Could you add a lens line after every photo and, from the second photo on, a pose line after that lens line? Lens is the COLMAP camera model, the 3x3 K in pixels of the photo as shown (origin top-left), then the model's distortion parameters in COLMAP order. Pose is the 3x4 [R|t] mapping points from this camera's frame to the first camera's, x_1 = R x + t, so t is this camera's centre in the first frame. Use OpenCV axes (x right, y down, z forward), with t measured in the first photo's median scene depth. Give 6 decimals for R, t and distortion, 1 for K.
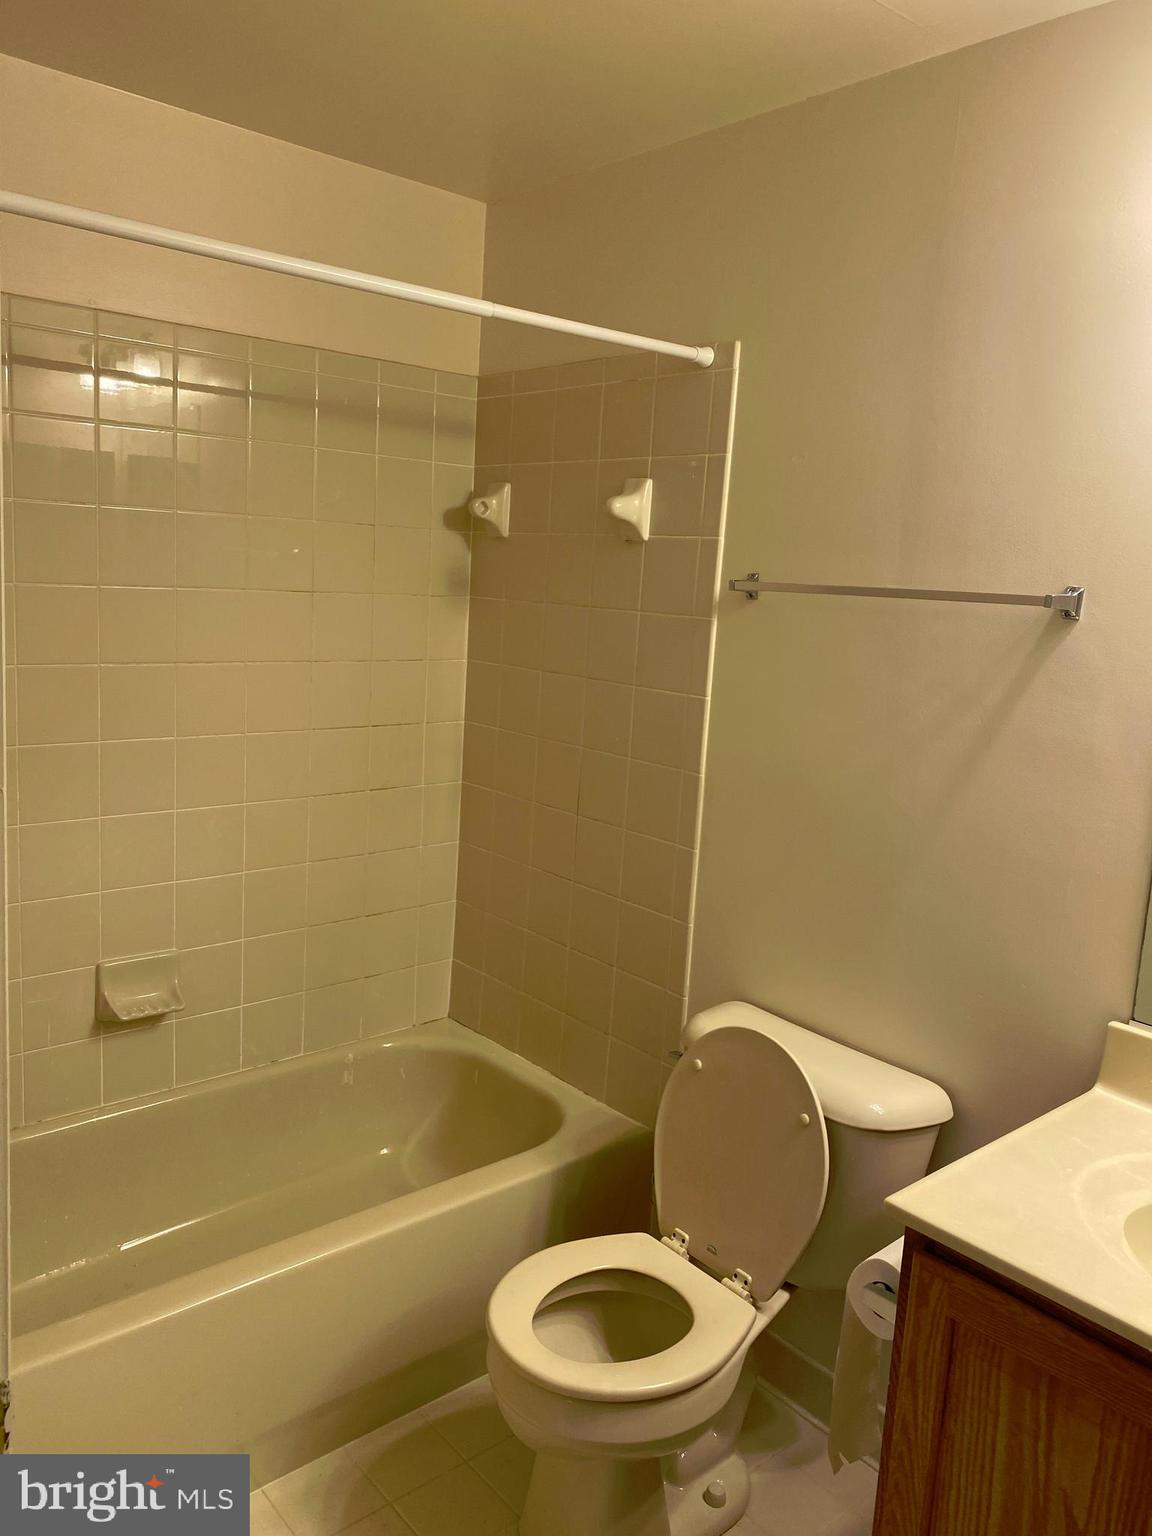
lens RADIAL K [[1181.6, 0, 565.8], [0, 1181.6, 785.4], [0, 0, 1]] dist [0.078765, -0.067027]
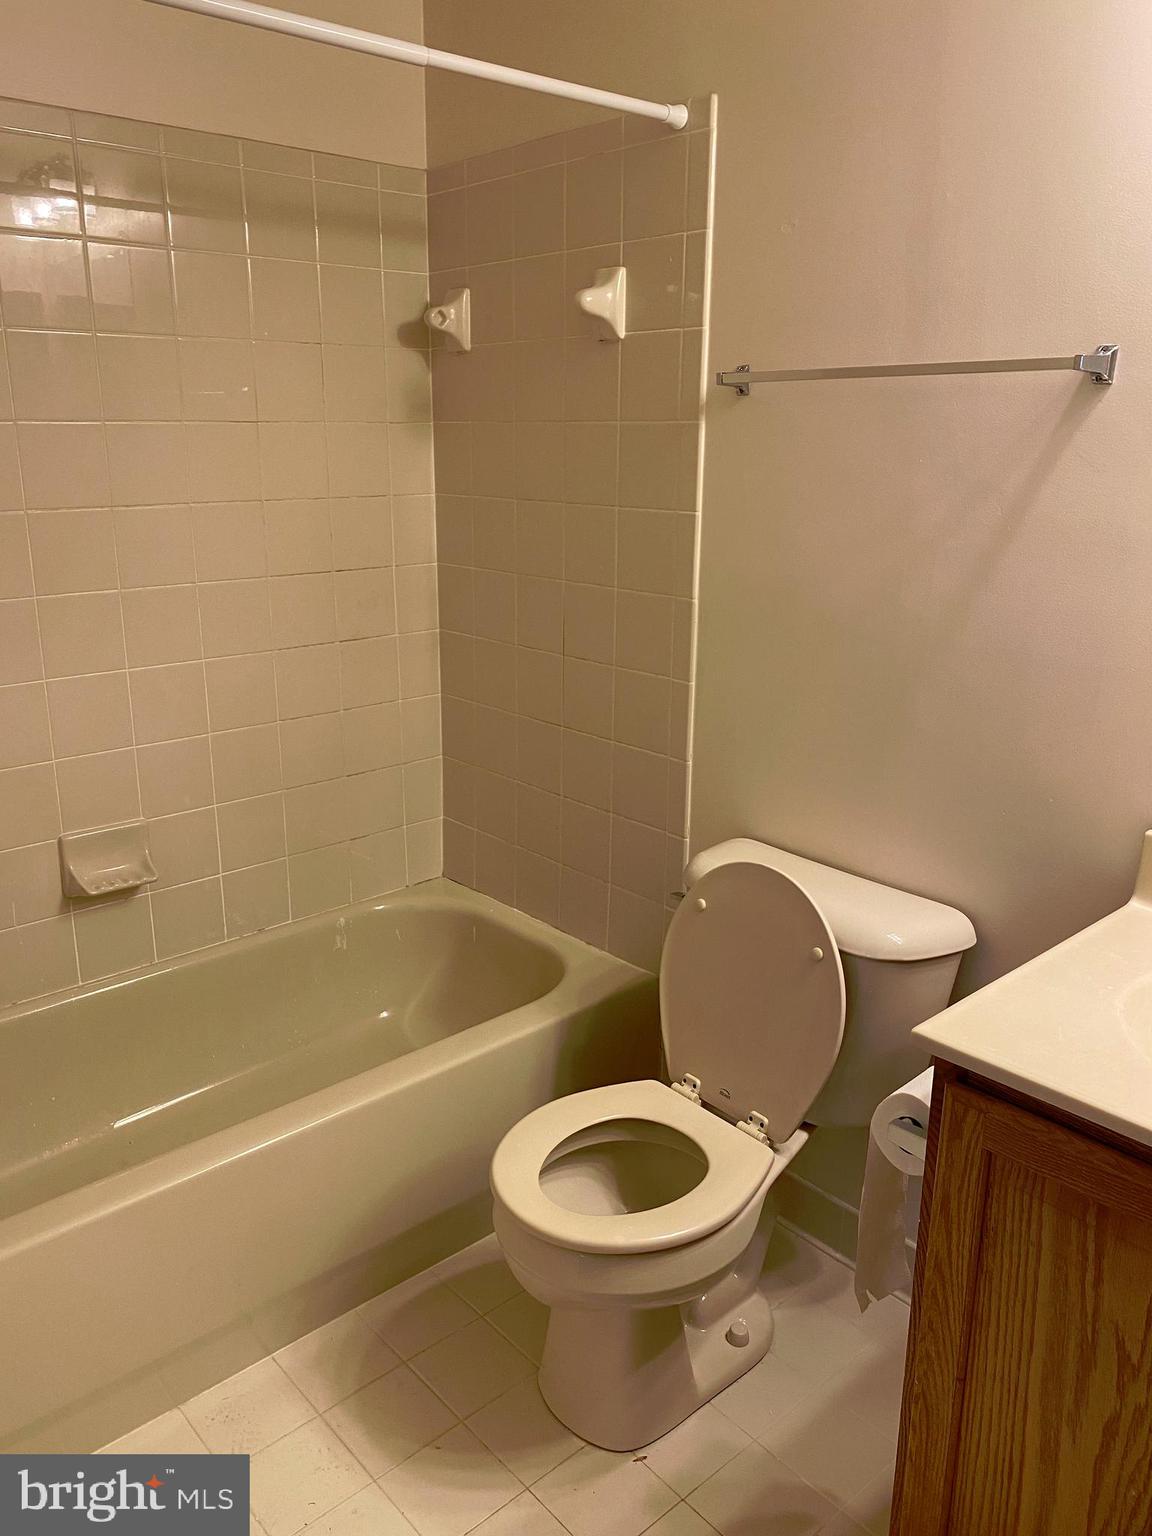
lens RADIAL K [[1167.6, 0, 578.0], [0, 1167.6, 783.8], [0, 0, 1]] dist [0.111540, -0.161820]
pose [[0.998461, -0.055082, 0.006458, 0.013057], [0.054053, 0.992585, 0.108877, 0.035574], [-0.012408, -0.108360, 0.994034, 0.095781]]
